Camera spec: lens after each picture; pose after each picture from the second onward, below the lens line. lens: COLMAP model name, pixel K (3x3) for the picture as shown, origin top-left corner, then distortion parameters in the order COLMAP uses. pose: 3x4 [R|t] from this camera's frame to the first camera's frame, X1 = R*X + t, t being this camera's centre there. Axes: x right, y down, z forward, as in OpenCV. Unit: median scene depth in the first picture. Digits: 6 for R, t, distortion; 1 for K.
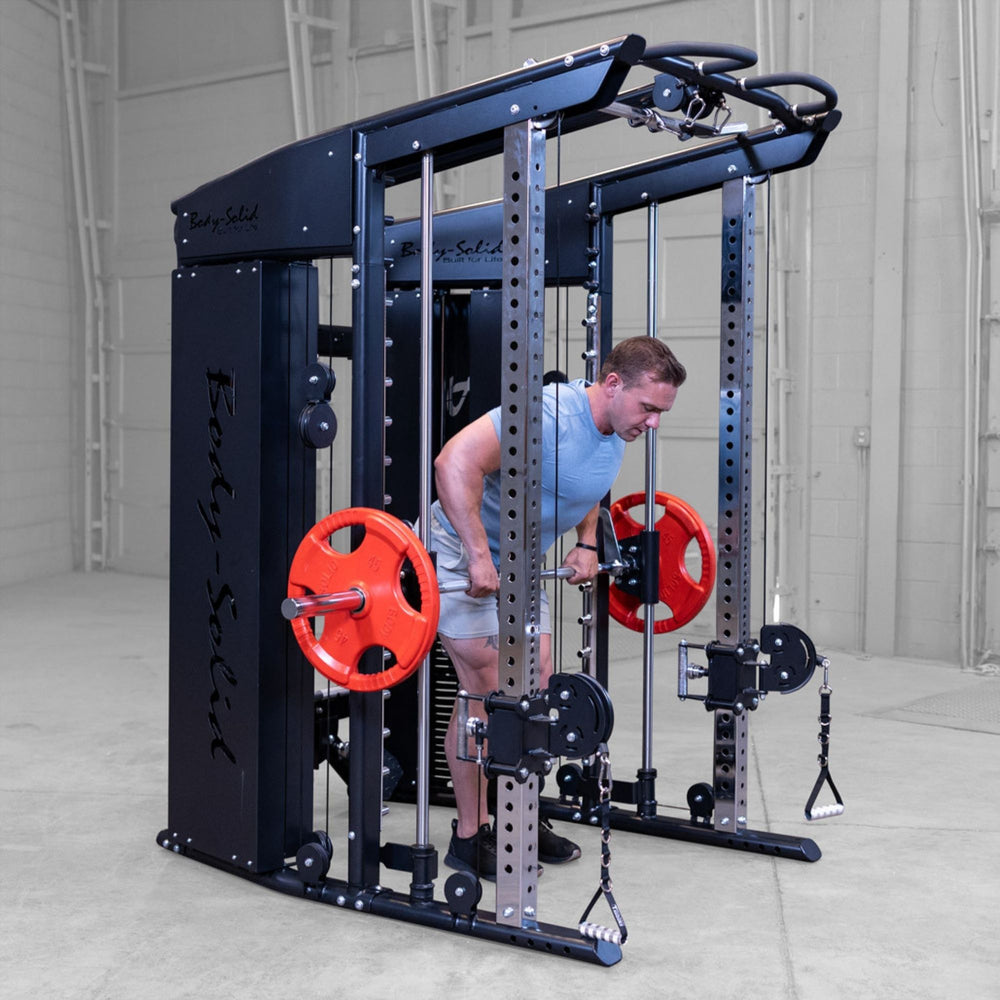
lens RADIAL K [[1742.4, 0, 487.4], [0, 1742.4, 449.6], [0, 0, 1]] dist [0.000234, 0.059254]
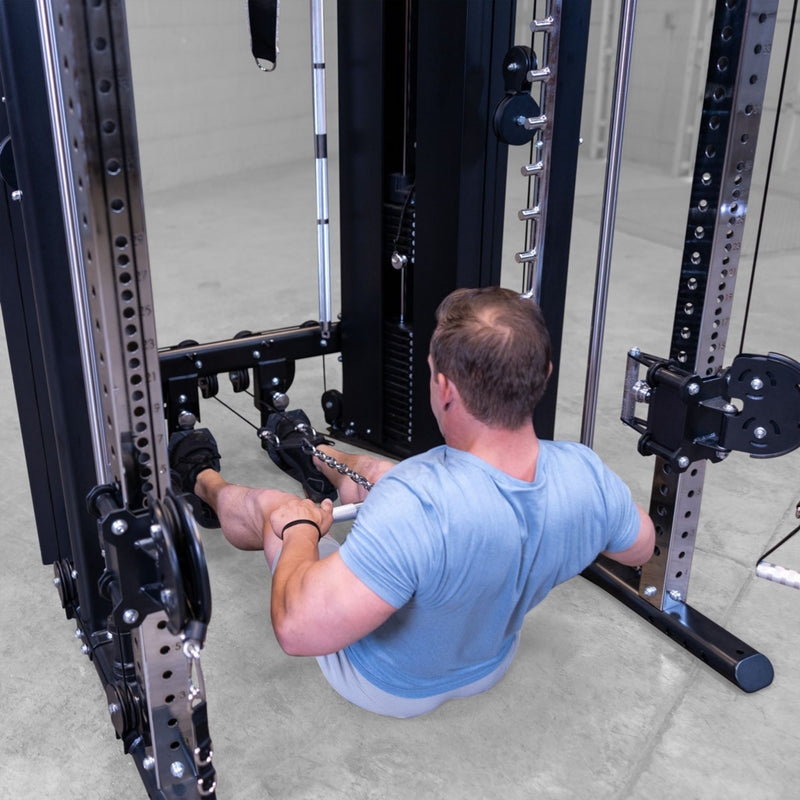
lens RADIAL K [[934.1, 0, 301.6], [0, 934.1, 399.7], [0, 0, 1]] dist [0.000778, 0.006587]
pose [[0.858828, 0.166891, -0.484316, 0.195967], [0.022671, 0.932133, 0.361405, -0.014558], [0.511763, -0.321364, 0.796758, 0.649870]]
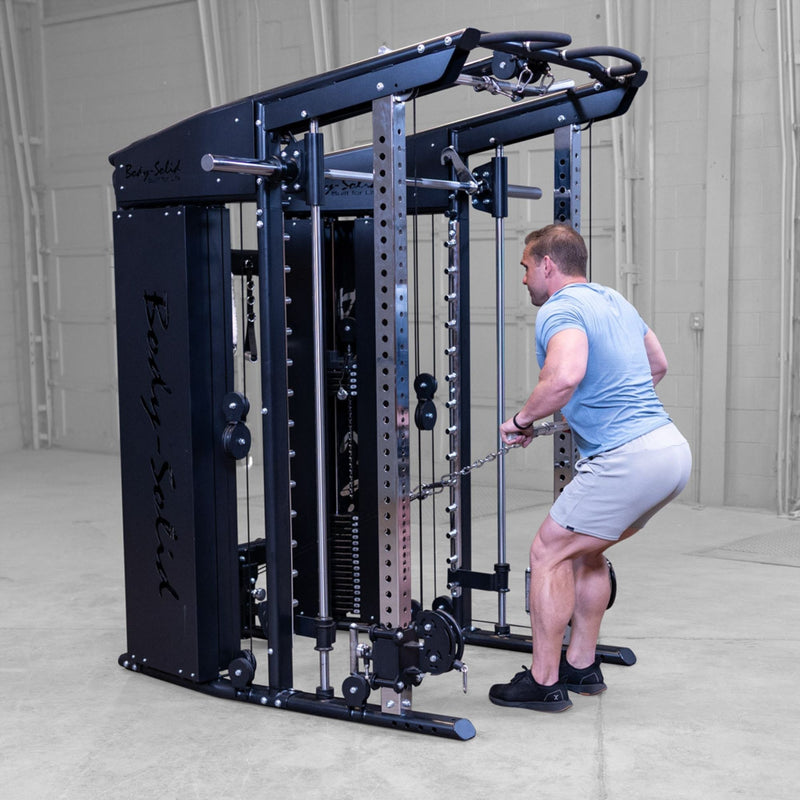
lens RADIAL K [[1609.2, 0, 426.3], [0, 1609.2, 495.2], [0, 0, 1]] dist [0.002937, 0.060317]
pose [[0.999544, -0.023133, 0.019422, 0.016349], [0.020952, 0.994161, 0.105853, -0.018137], [-0.021757, -0.105398, 0.994192, -0.169953]]
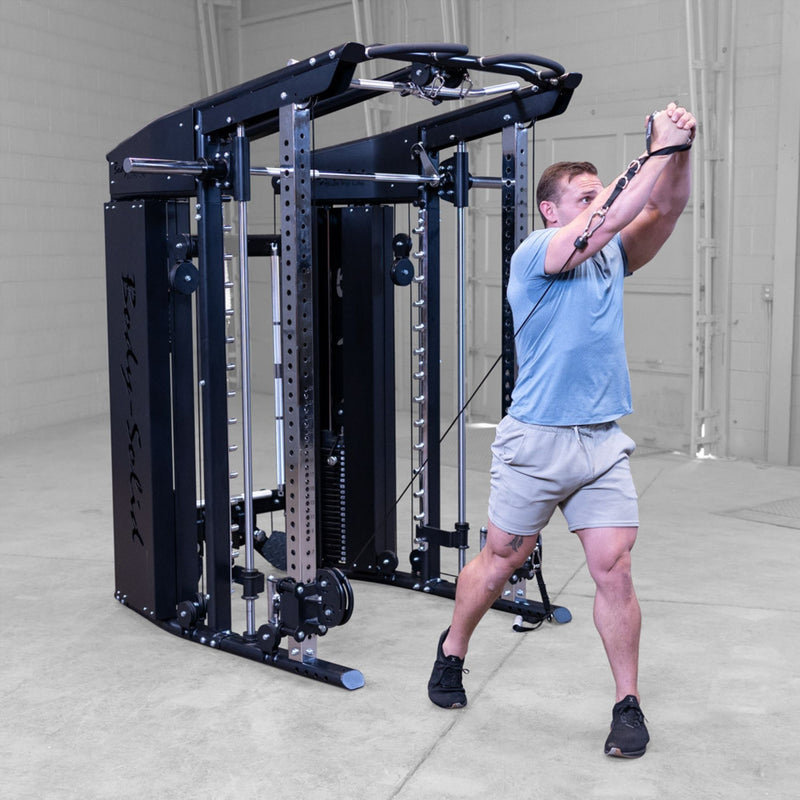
lens RADIAL K [[1423.6, 0, 425.3], [0, 1423.6, 412.1], [0, 0, 1]] dist [0.006635, 0.034203]
pose [[0.986691, 0.006410, -0.162481, 0.264984], [0.009038, 0.995516, 0.094159, -0.039459], [0.162356, -0.094374, 0.982209, -0.116997]]
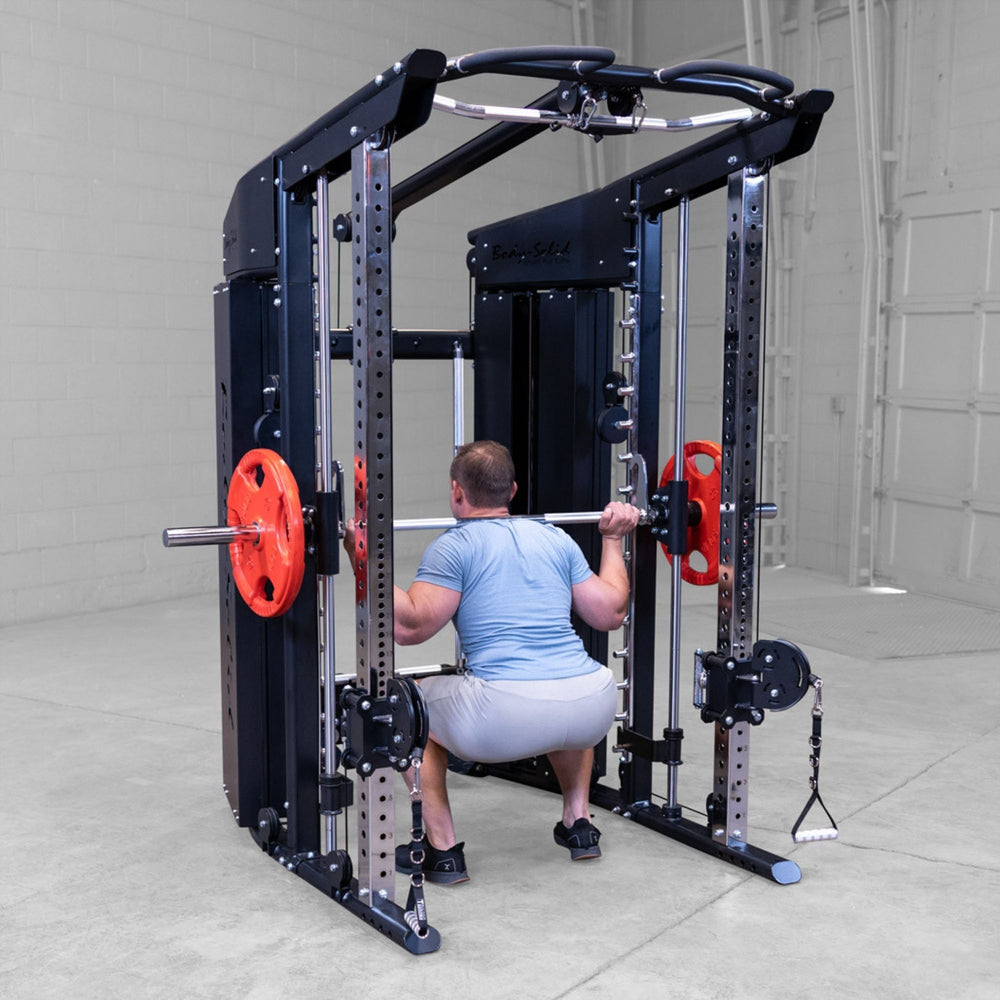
lens RADIAL K [[1652.8, 0, 451.6], [0, 1652.8, 592.9], [0, 0, 1]] dist [0.002411, 0.044409]
pose [[0.890459, 0.057393, -0.451430, 0.433607], [-0.004751, 0.993133, 0.116892, -0.032970], [0.455039, -0.101942, 0.884617, 0.115517]]
